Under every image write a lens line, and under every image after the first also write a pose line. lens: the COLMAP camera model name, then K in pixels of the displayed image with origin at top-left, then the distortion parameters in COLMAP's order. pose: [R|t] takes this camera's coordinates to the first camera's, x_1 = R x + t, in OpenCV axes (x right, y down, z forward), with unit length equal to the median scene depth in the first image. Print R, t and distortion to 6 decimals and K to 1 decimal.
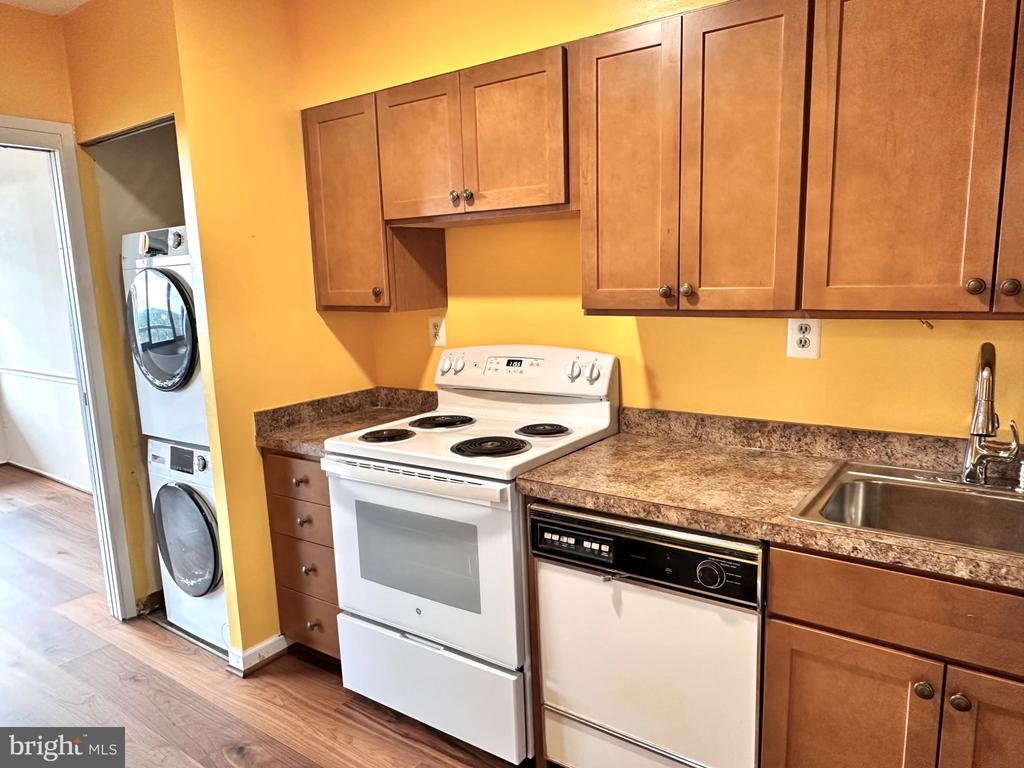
lens RADIAL K [[685.8, 0, 507.2], [0, 685.8, 386.9], [0, 0, 1]] dist [-0.000721, 0.000336]
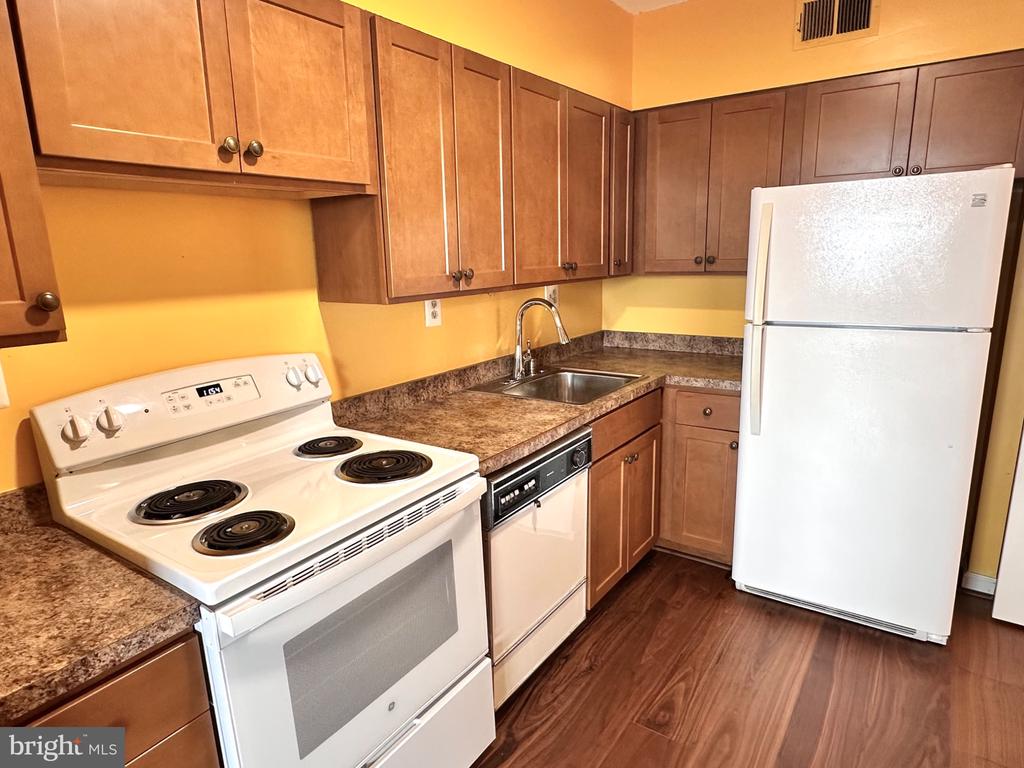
lens RADIAL K [[596.3, 0, 512.0], [0, 596.3, 384.0], [0, 0, 1]] dist [-0.001815, -0.001764]
pose [[0.009848, -0.189167, 0.981896, -0.754824], [0.191827, 0.964063, 0.183808, -0.119737], [-0.981379, 0.186544, 0.045782, 0.823560]]
